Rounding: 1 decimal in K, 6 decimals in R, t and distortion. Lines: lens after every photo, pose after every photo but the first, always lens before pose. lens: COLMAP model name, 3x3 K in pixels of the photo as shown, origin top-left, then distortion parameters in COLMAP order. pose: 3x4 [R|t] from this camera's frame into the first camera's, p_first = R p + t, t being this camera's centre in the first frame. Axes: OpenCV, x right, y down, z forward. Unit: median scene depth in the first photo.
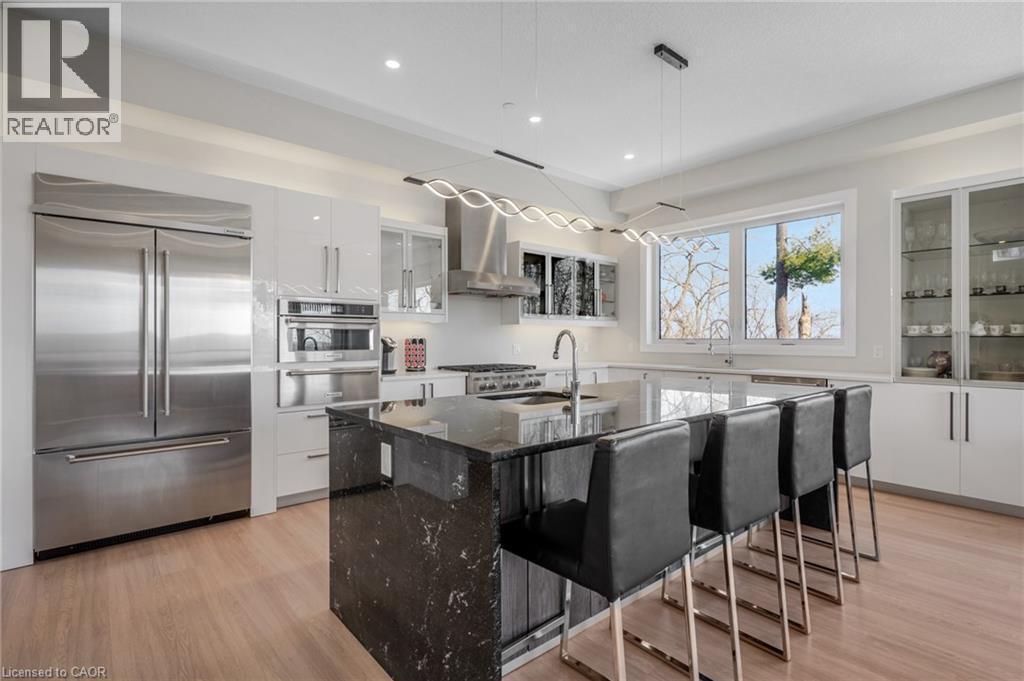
lens RADIAL K [[494.6, 0, 513.7], [0, 494.6, 337.0], [0, 0, 1]] dist [-0.000202, -0.001300]
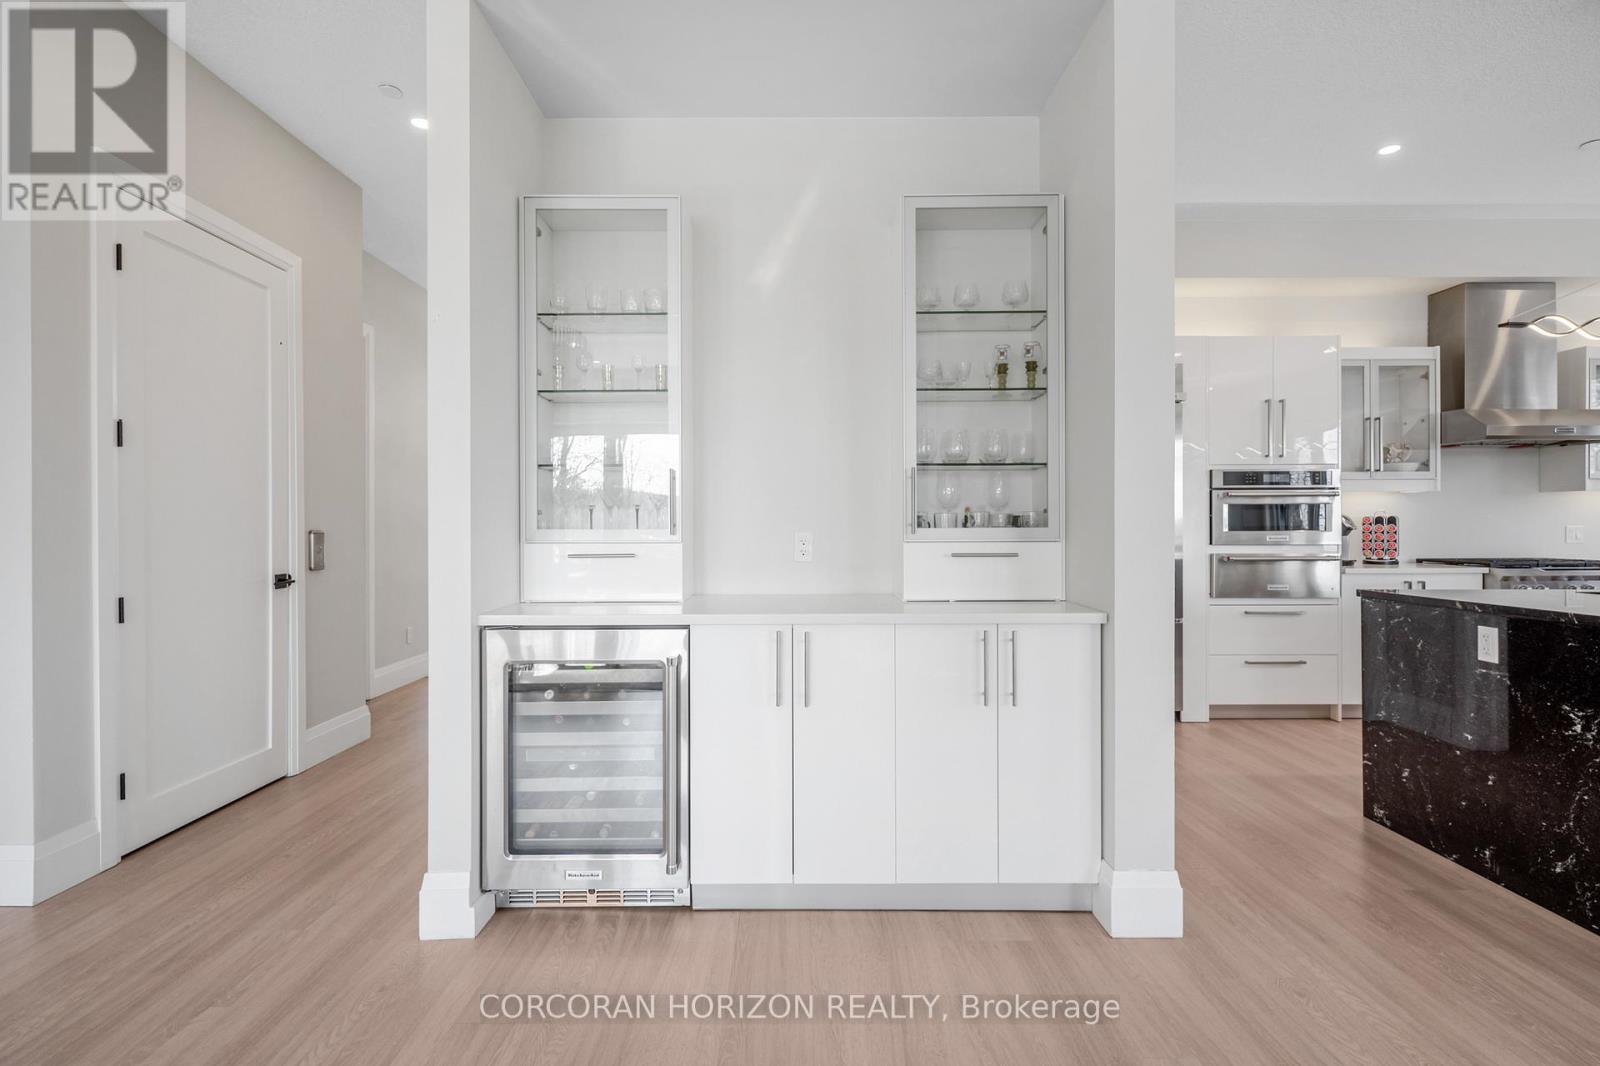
lens RADIAL K [[772.8, 0, 802.7], [0, 772.8, 527.5], [0, 0, 1]] dist [-0.000202, -0.001300]
pose [[0.757255, -0.000509, -0.653120, -0.117303], [0.006217, 0.999960, 0.006429, 0.007520], [0.653090, -0.008928, 0.757228, -0.362357]]
